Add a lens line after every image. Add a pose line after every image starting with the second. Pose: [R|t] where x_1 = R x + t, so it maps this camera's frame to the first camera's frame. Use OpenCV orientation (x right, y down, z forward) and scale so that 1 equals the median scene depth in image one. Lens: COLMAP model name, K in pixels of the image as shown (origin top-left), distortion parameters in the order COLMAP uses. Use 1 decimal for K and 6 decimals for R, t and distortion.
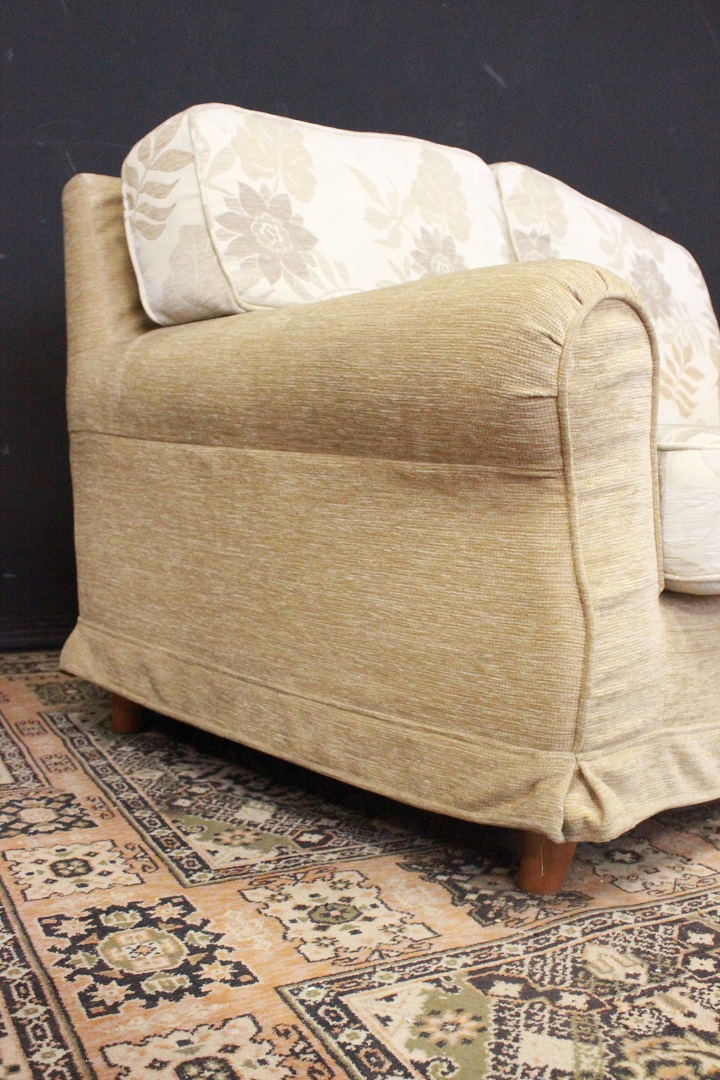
lens RADIAL K [[1091.6, 0, 370.7], [0, 1091.6, 541.4], [0, 0, 1]] dist [-0.092123, 0.000000]
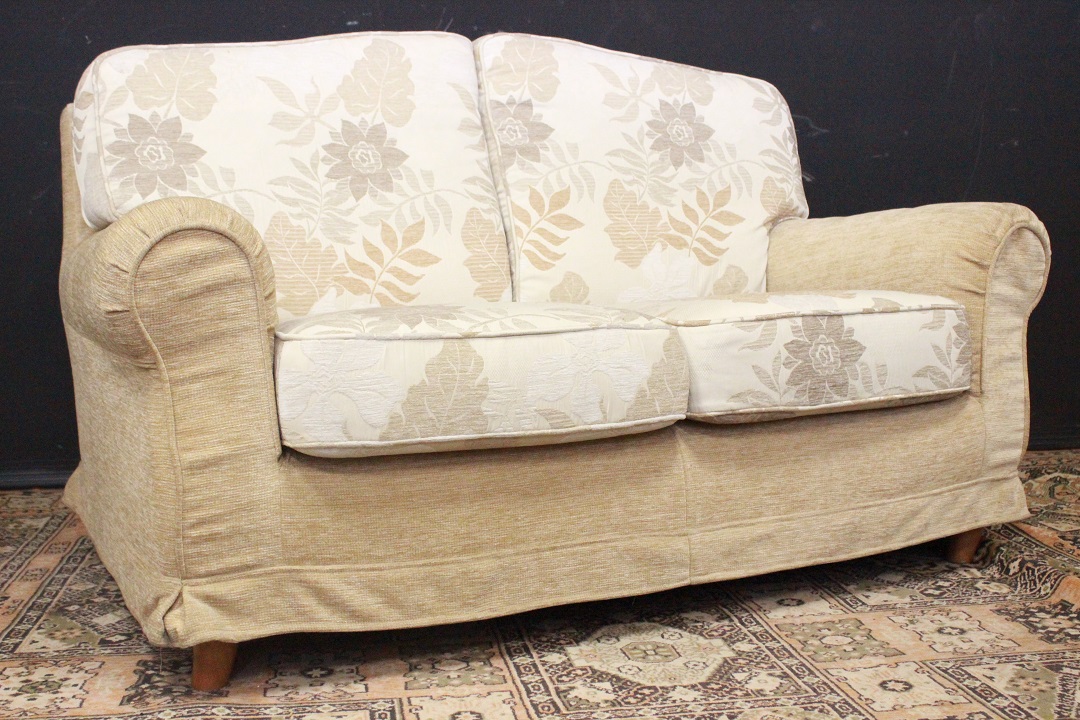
lens RADIAL K [[1241.2, 0, 544.0], [0, 1241.2, 370.9], [0, 0, 1]] dist [-0.083276, 0.000000]
pose [[0.946198, -0.007111, -0.323510, 0.780542], [0.011065, 0.999885, 0.010383, -0.047197], [0.323399, -0.013404, 0.946168, -0.181576]]
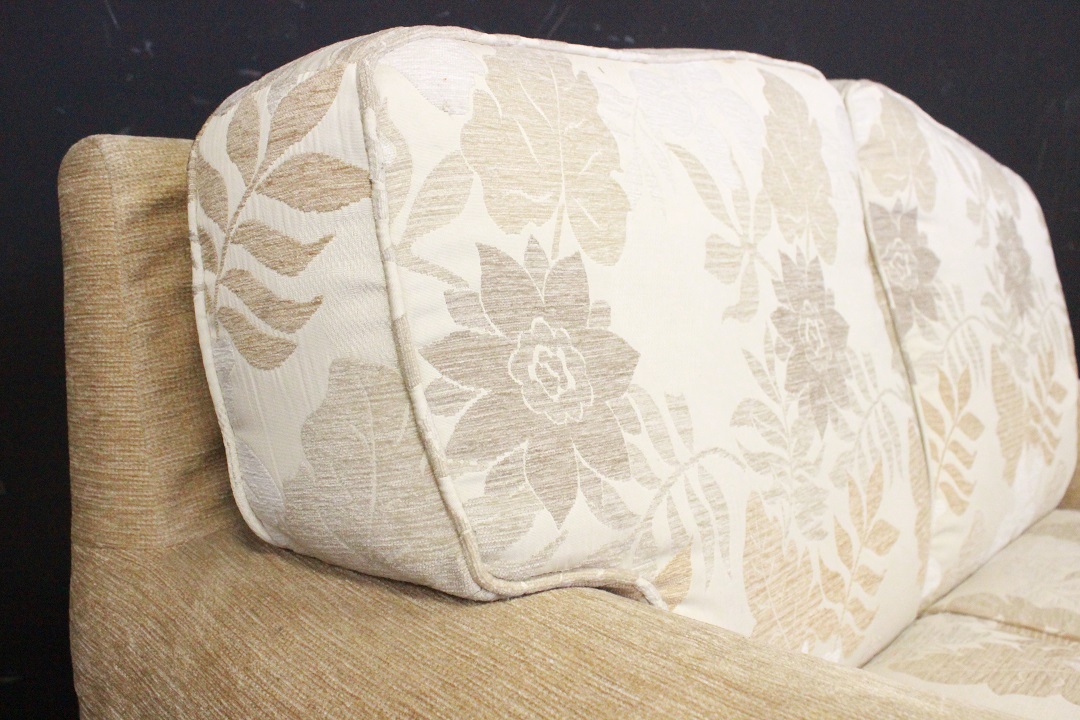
lens RADIAL K [[1049.0, 0, 539.6], [0, 1049.0, 378.3], [0, 0, 1]] dist [-0.095242, 0.000000]
pose [[0.994927, 0.036716, 0.093657, -0.134547], [-0.044834, 0.995277, 0.086102, -0.317601], [-0.090053, -0.089864, 0.991874, 0.602017]]
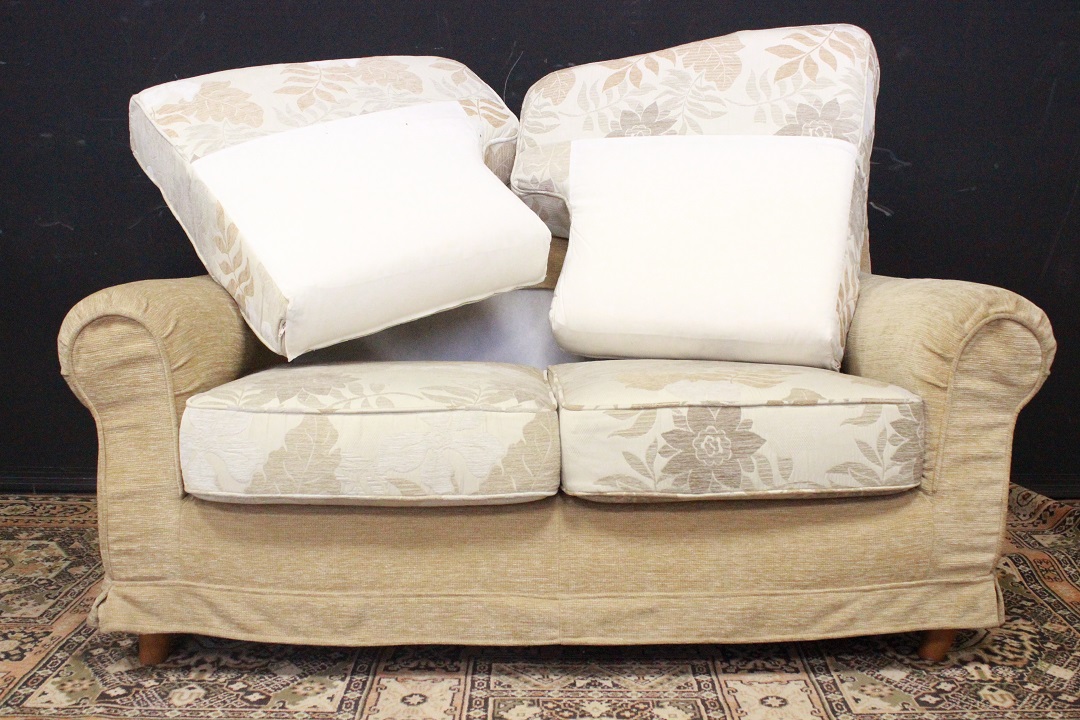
lens RADIAL K [[1154.3, 0, 547.9], [0, 1154.3, 369.7], [0, 0, 1]] dist [-0.088777, 0.000000]
pose [[0.718880, 0.085789, -0.689820, 1.361794], [-0.043420, 0.995959, 0.078613, -0.219192], [0.693777, -0.026561, 0.719700, 0.145808]]
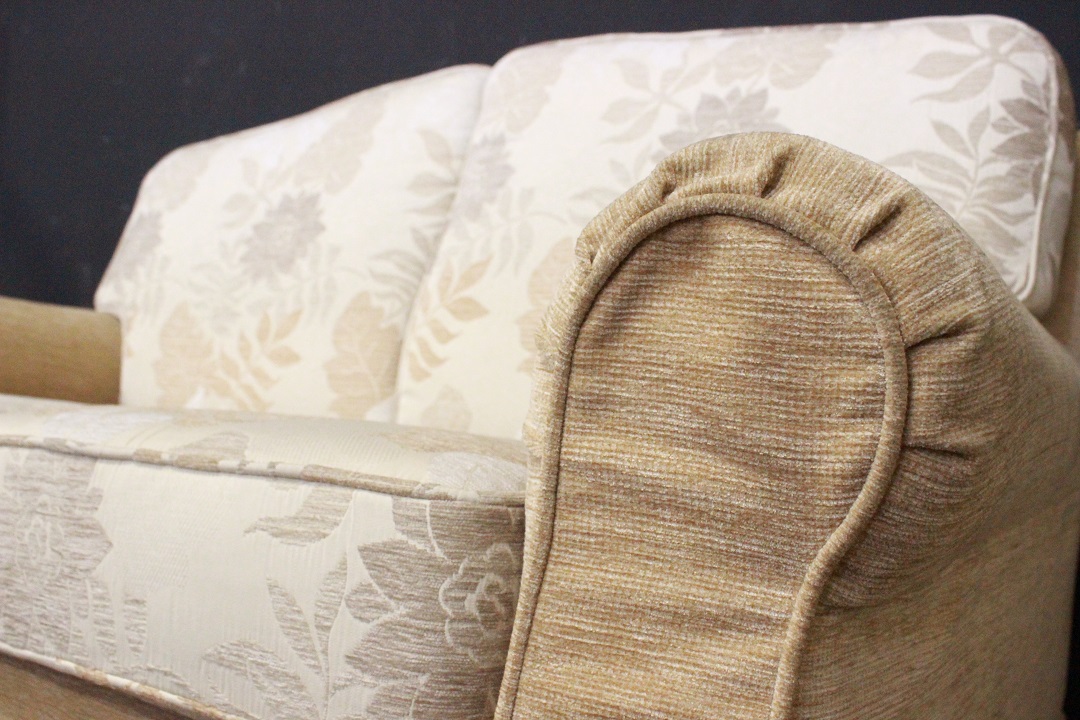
lens RADIAL K [[1049.0, 0, 536.1], [0, 1049.0, 369.1], [0, 0, 1]] dist [-0.095242, 0.000000]
pose [[0.148194, -0.048593, -0.987764, 1.150817], [-0.129047, 0.989302, -0.068029, -0.124001], [0.980503, 0.137549, 0.140338, 1.313478]]
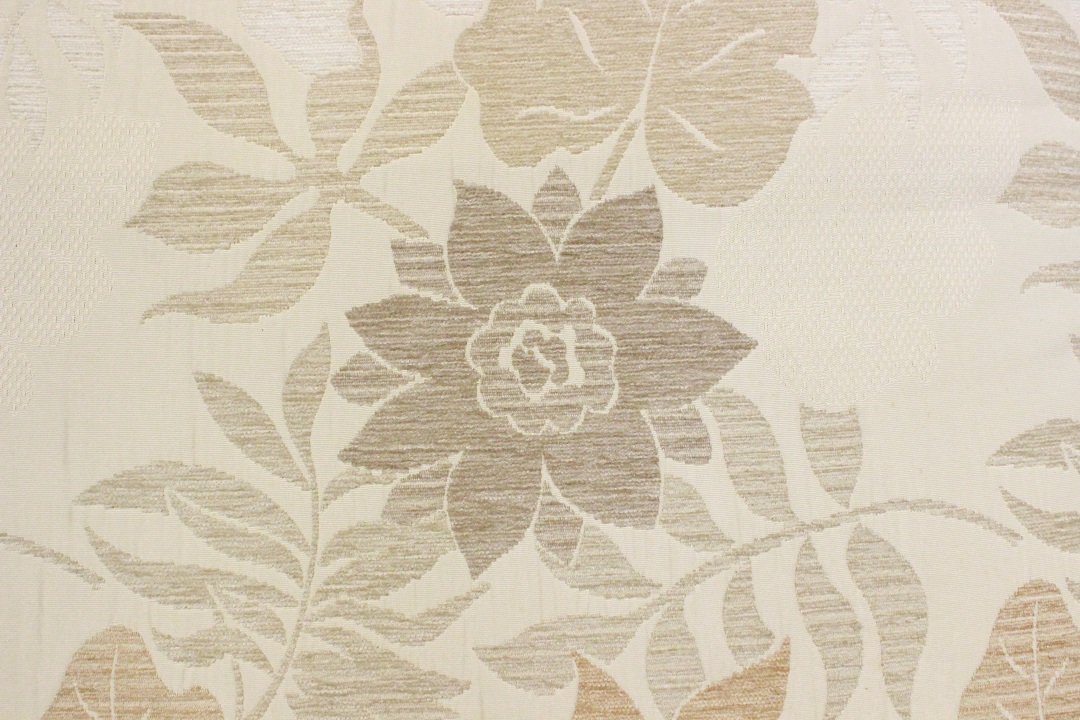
lens RADIAL K [[896.8, 0, 518.4], [0, 896.8, 342.9], [0, 0, 1]] dist [-0.073034, 0.025493]
pose [[0.684297, 0.144456, -0.714752, 0.253346], [-0.029359, 0.984845, 0.170935, -0.343797], [0.728612, -0.095987, 0.678167, 1.019125]]
